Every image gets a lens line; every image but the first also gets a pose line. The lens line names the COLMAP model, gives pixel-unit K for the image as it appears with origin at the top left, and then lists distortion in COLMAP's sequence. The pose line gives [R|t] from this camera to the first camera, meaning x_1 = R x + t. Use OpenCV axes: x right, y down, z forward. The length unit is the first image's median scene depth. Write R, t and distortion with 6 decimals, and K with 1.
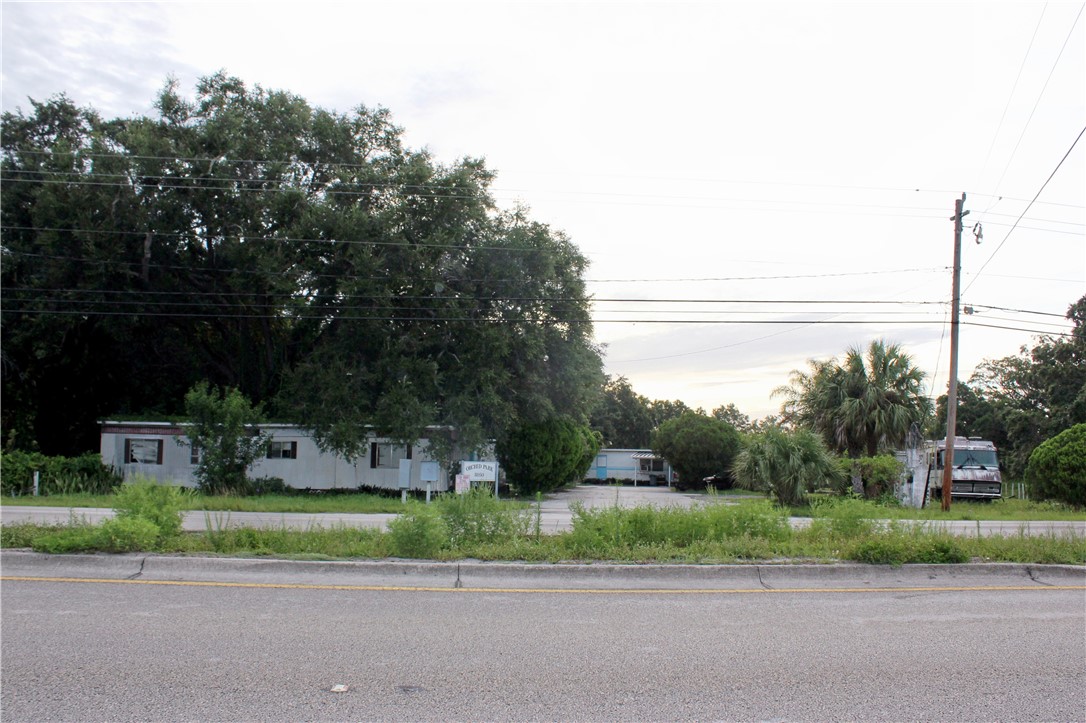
lens RADIAL K [[889.5, 0, 543.0], [0, 889.5, 361.5], [0, 0, 1]] dist [-0.054597, 0.006428]
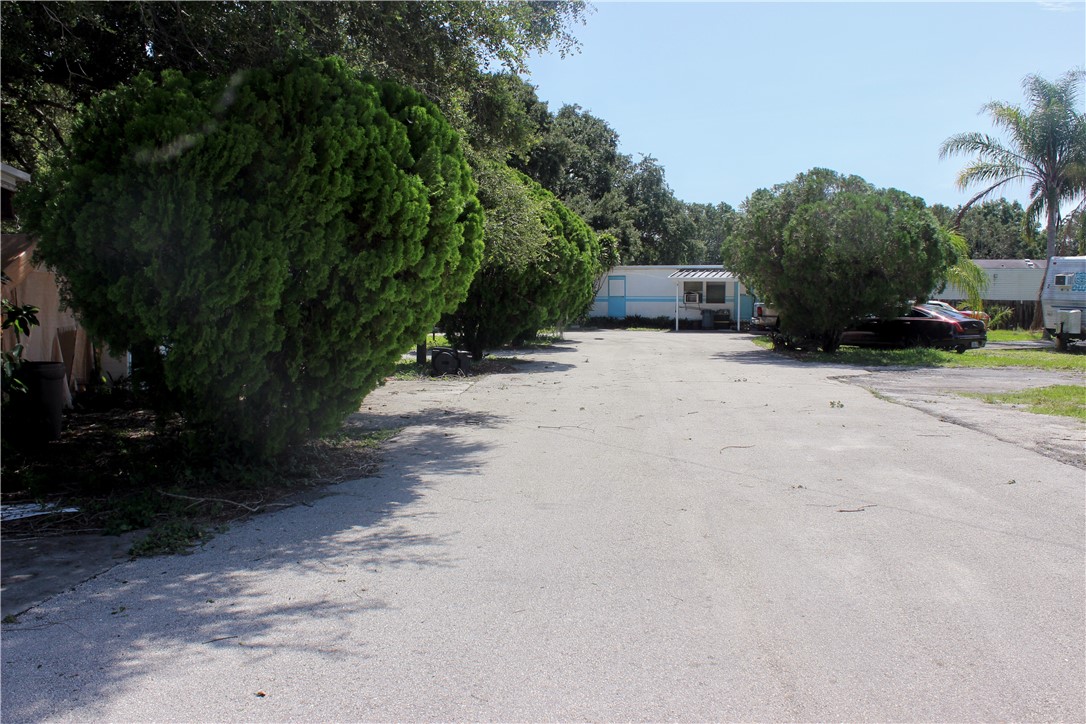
lens RADIAL K [[966.5, 0, 543.0], [0, 966.5, 362.0], [0, 0, 1]] dist [-0.061260, 0.006743]
pose [[0.999699, -0.015124, -0.019297, 0.032186], [0.018463, 0.982254, 0.186647, 0.046718], [0.016132, -0.186947, 0.982237, 0.413733]]
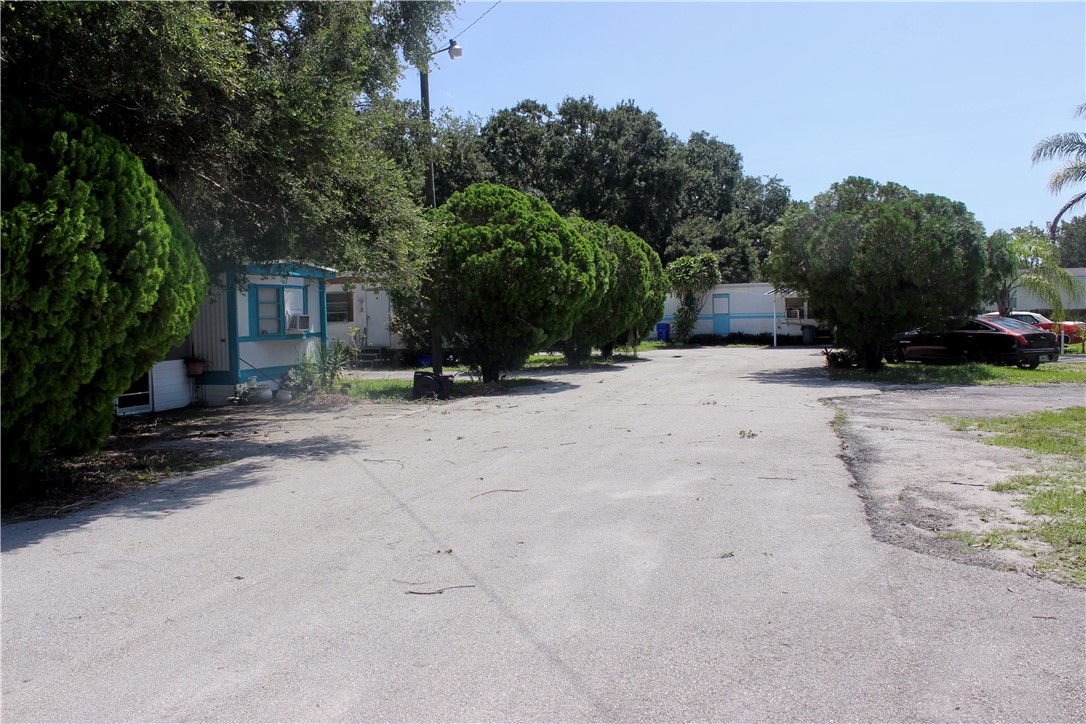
lens RADIAL K [[889.5, 0, 543.0], [0, 889.5, 362.0], [0, 0, 1]] dist [-0.054597, 0.006428]
pose [[0.976317, -0.028118, -0.214512, 0.084952], [0.064106, 0.984590, 0.162707, 0.051015], [0.206631, -0.172605, 0.963074, 0.442364]]
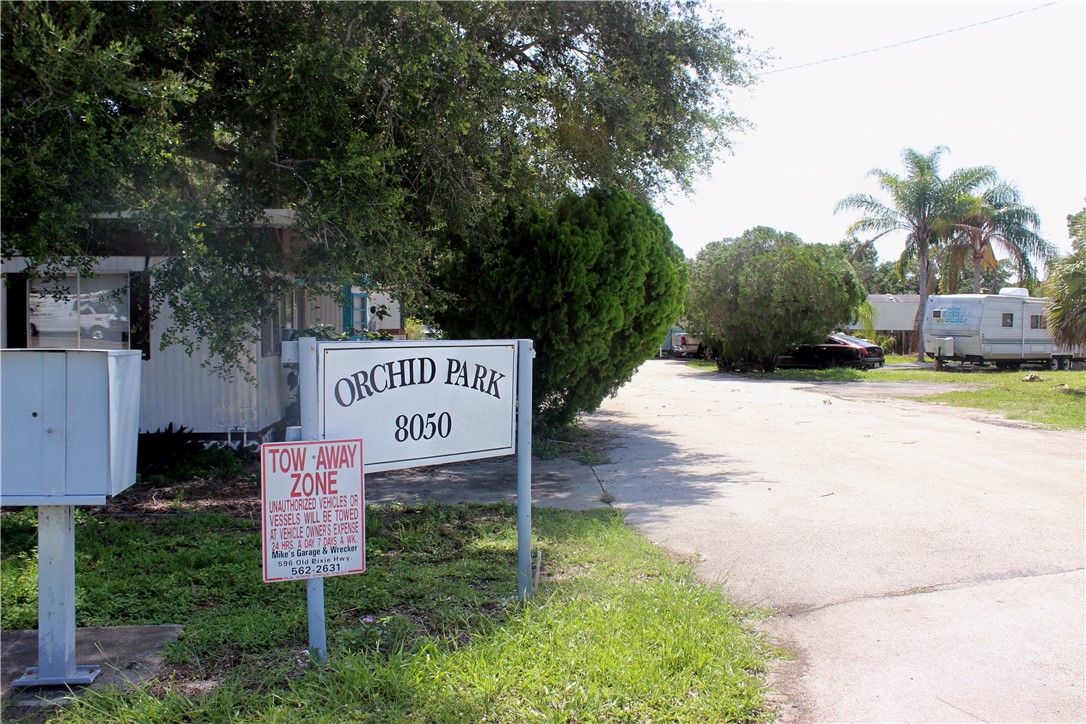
lens RADIAL K [[966.5, 0, 543.0], [0, 966.5, 362.0], [0, 0, 1]] dist [-0.061260, 0.006743]
pose [[0.991636, -0.023140, 0.126973, -0.029669], [0.003113, 0.987798, 0.155712, 0.036965], [-0.129026, -0.154015, 0.979608, 0.341848]]
